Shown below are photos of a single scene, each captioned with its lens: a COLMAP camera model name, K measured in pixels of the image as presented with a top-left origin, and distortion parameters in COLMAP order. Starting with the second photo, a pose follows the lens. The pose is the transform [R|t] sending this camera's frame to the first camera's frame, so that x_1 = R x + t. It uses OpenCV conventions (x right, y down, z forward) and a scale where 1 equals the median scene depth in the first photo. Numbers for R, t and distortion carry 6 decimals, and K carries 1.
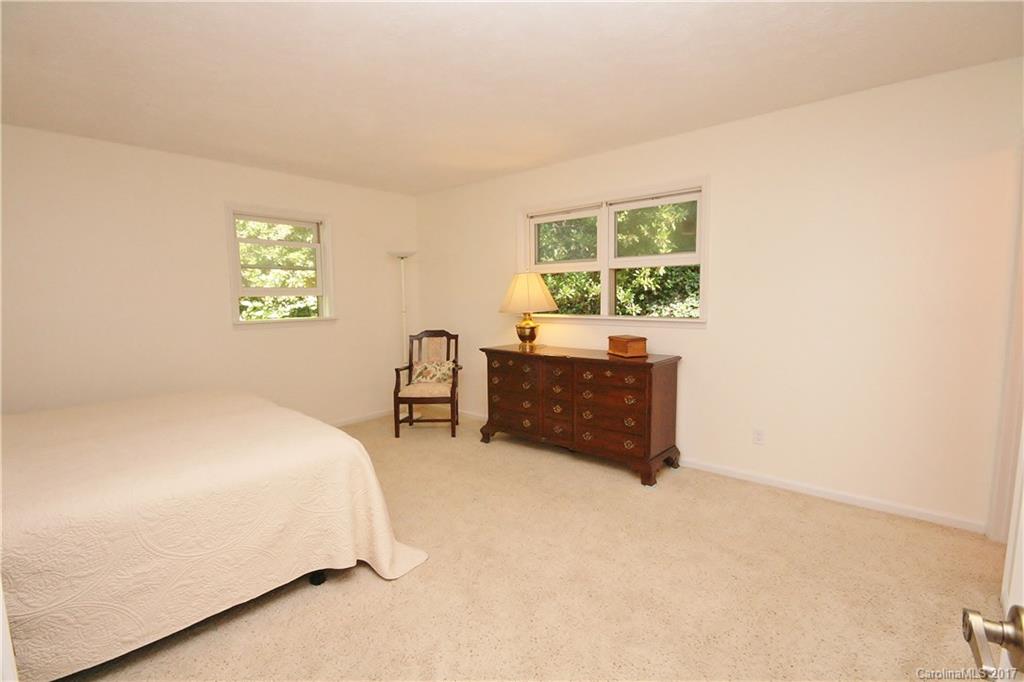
lens RADIAL K [[490.5, 0, 512.0], [0, 490.5, 341.0], [0, 0, 1]] dist [-0.000692, -0.000102]
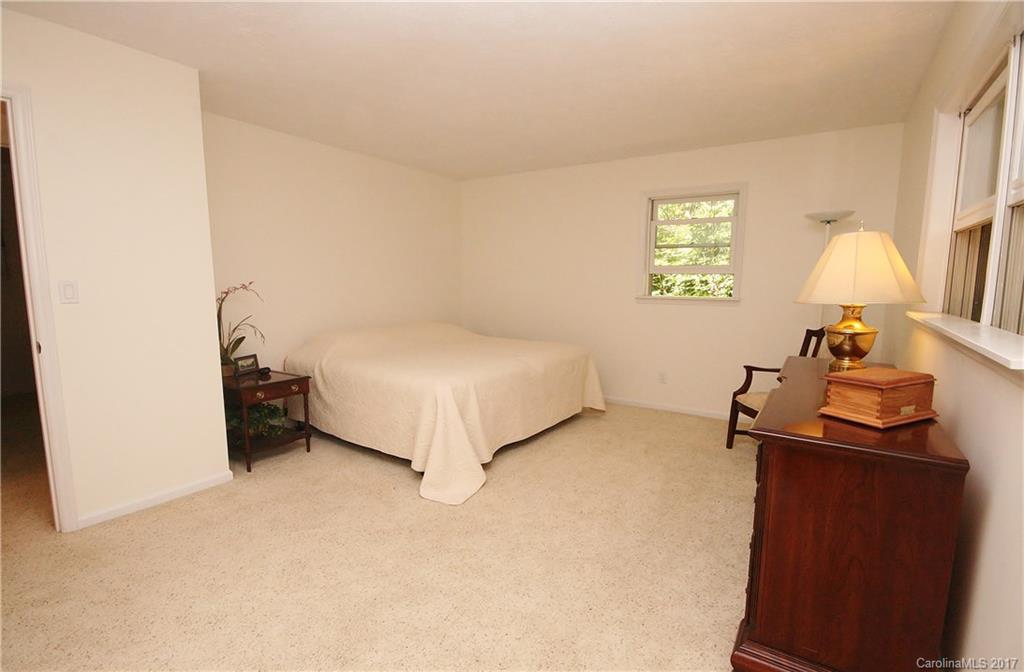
lens RADIAL K [[467.7, 0, 512.0], [0, 467.7, 336.0], [0, 0, 1]] dist [-0.003284, -0.007542]
pose [[0.125103, 0.133705, -0.983093, 0.462682], [-0.096808, 0.987795, 0.122025, -0.048083], [0.987409, 0.079906, 0.136520, 0.521120]]
